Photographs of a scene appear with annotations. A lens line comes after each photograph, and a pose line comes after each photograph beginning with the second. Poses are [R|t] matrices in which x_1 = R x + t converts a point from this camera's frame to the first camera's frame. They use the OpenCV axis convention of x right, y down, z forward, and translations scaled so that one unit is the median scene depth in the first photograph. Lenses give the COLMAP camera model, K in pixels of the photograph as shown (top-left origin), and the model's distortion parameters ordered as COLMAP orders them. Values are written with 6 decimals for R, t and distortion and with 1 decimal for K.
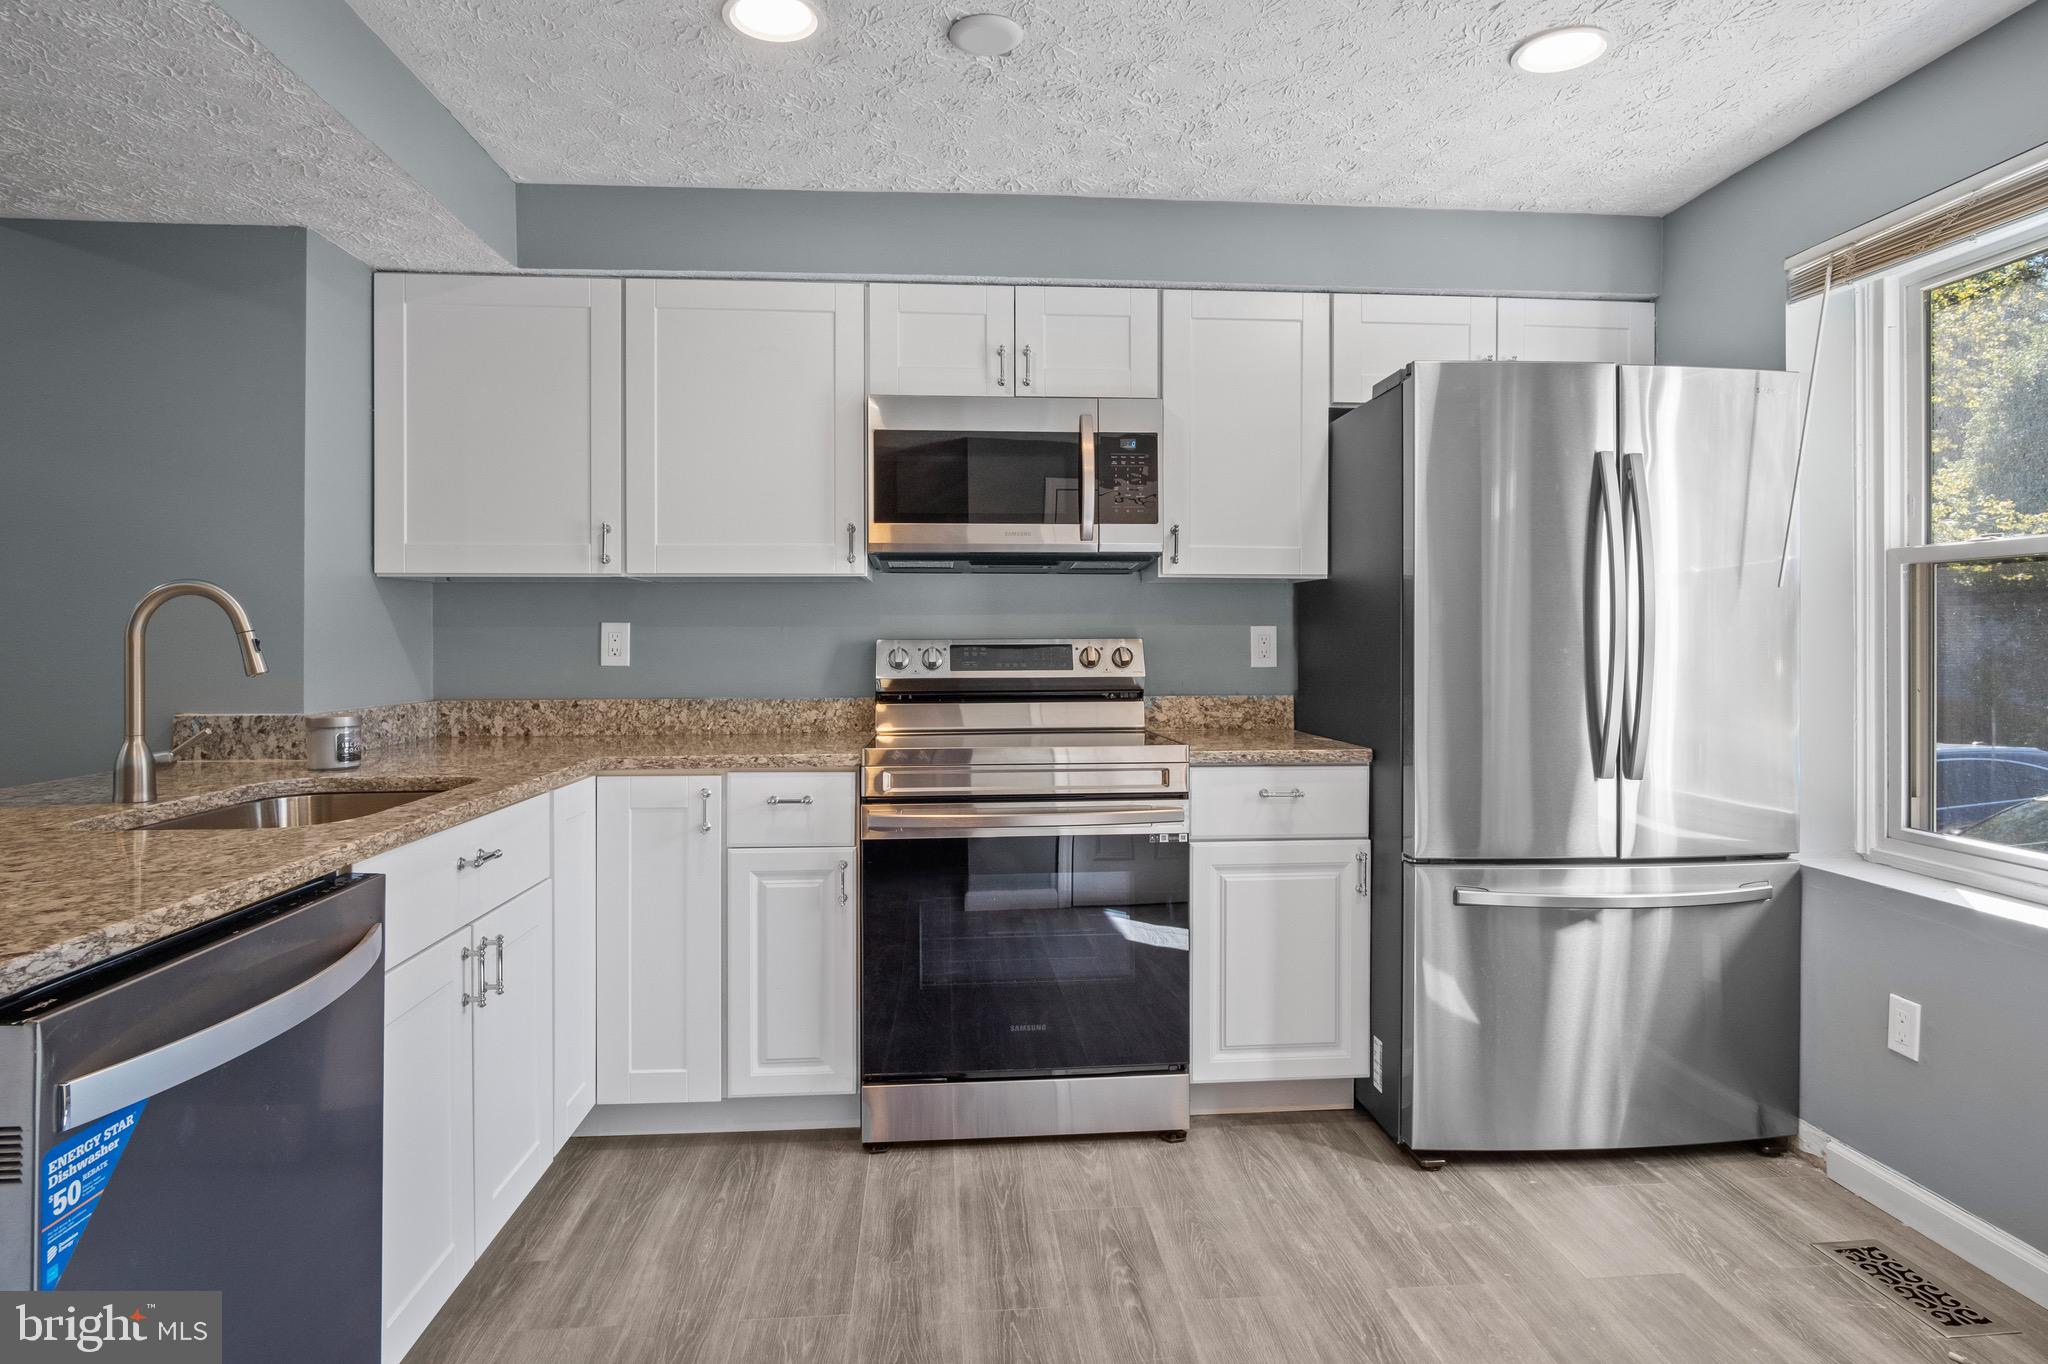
lens RADIAL K [[1129.0, 0, 1032.3], [0, 1129.0, 646.8], [0, 0, 1]] dist [-0.016487, 0.009591]
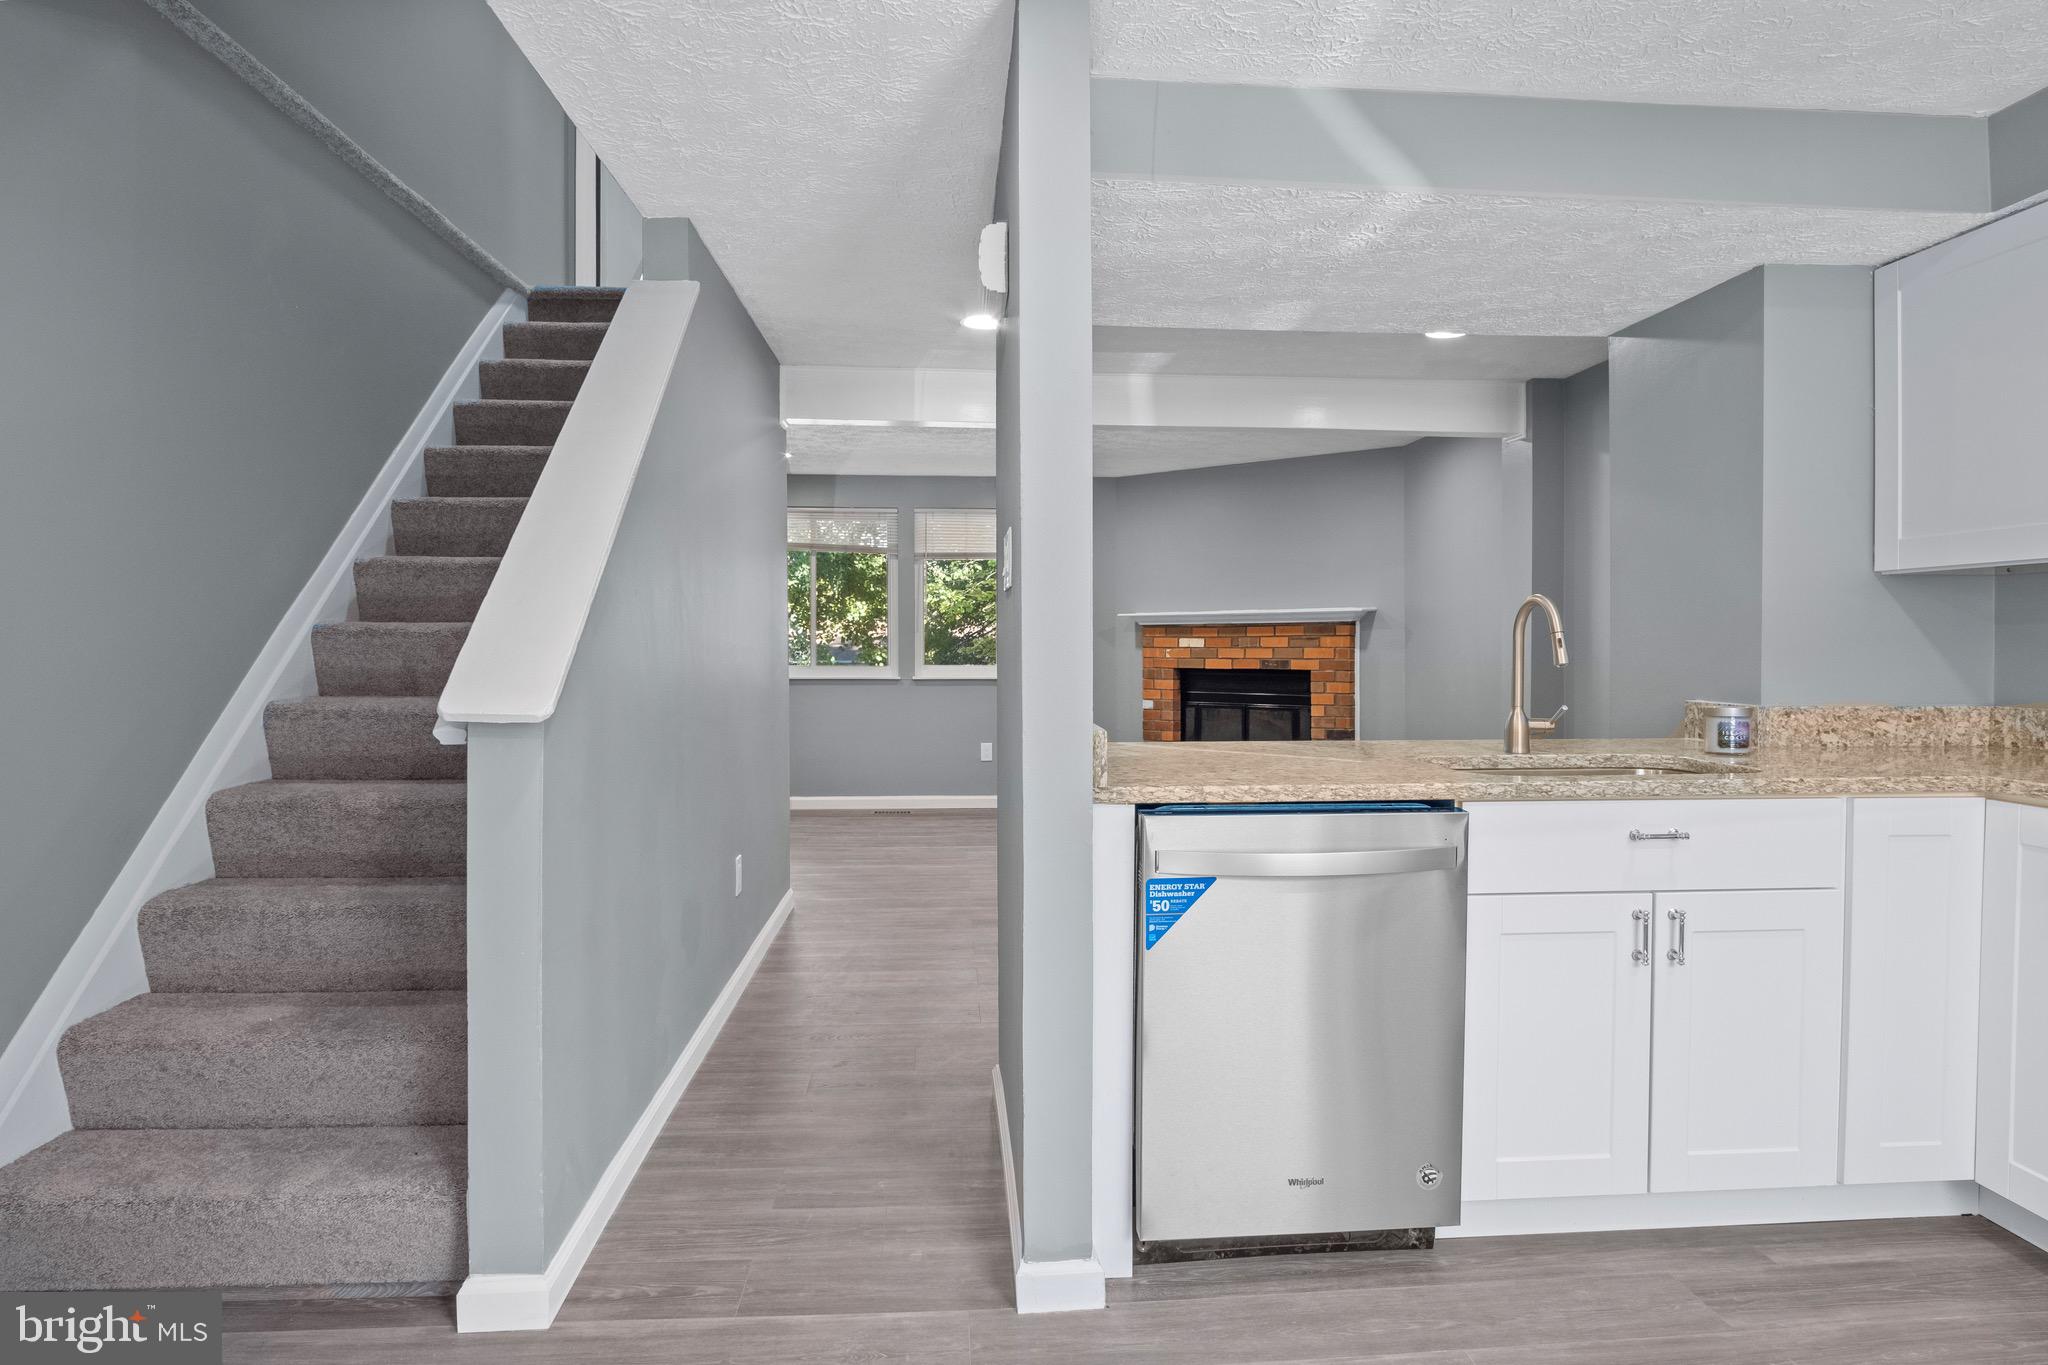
lens RADIAL K [[1148.4, 0, 1024.9], [0, 1148.4, 663.4], [0, 0, 1]] dist [-0.021973, 0.002336]
pose [[-0.012797, 0.019222, -0.999733, 0.518124], [-0.004115, 0.999806, 0.019276, -0.000506], [0.999910, 0.004361, -0.012715, 0.314280]]
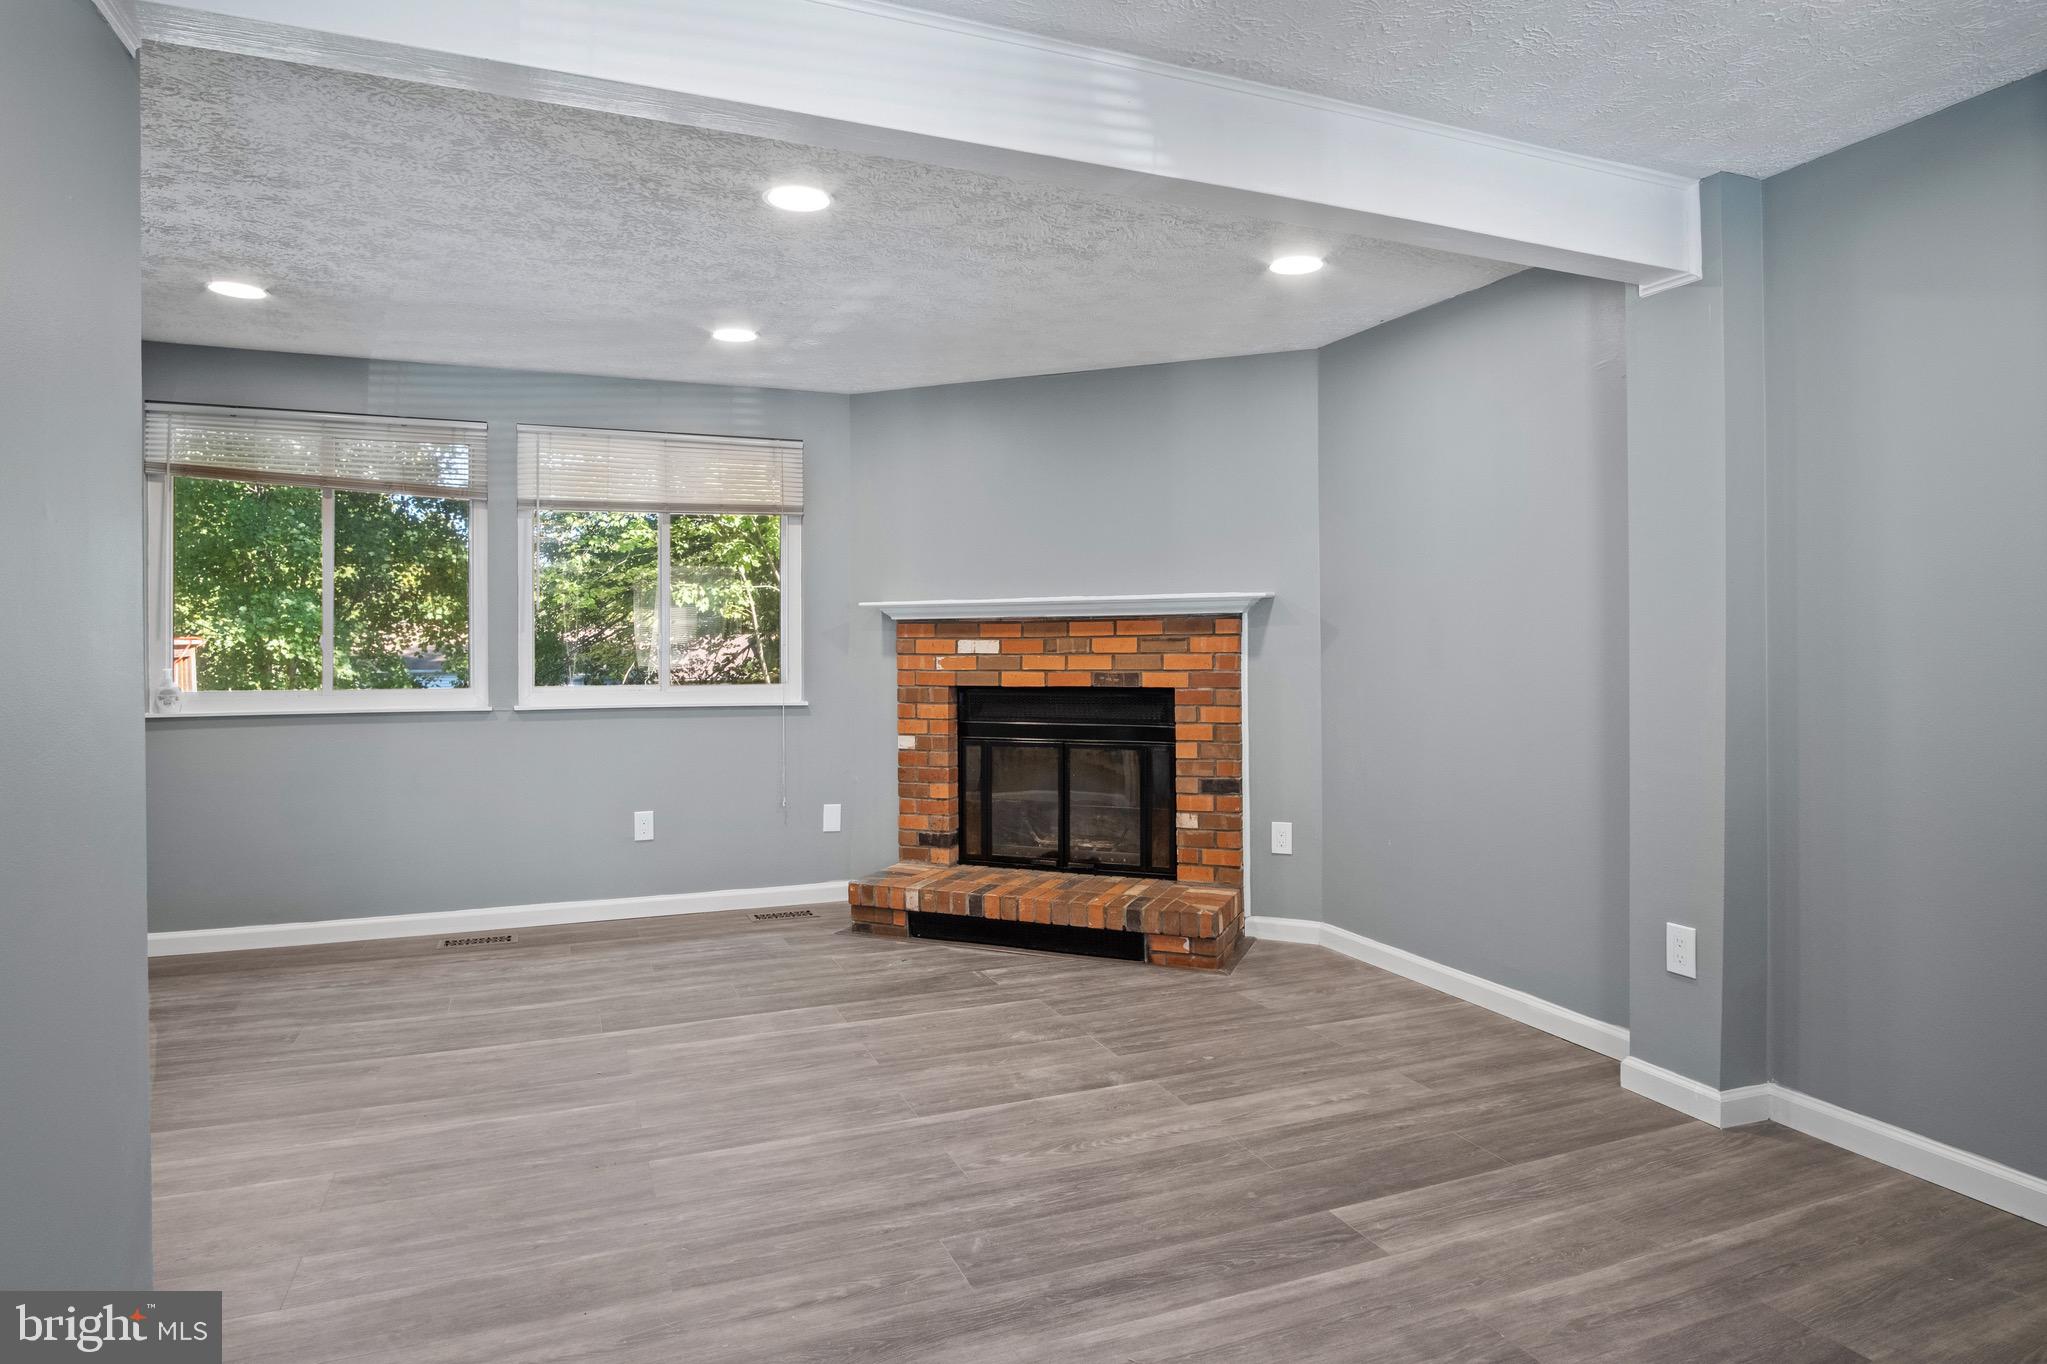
lens RADIAL K [[1172.7, 0, 1020.1], [0, 1172.7, 621.4], [0, 0, 1]] dist [0.003515, 0.000141]
pose [[0.297937, -0.020506, -0.954365, -0.701509], [-0.000041, 0.999769, -0.021495, 0.001445], [0.954585, 0.006443, 0.297867, 0.165616]]
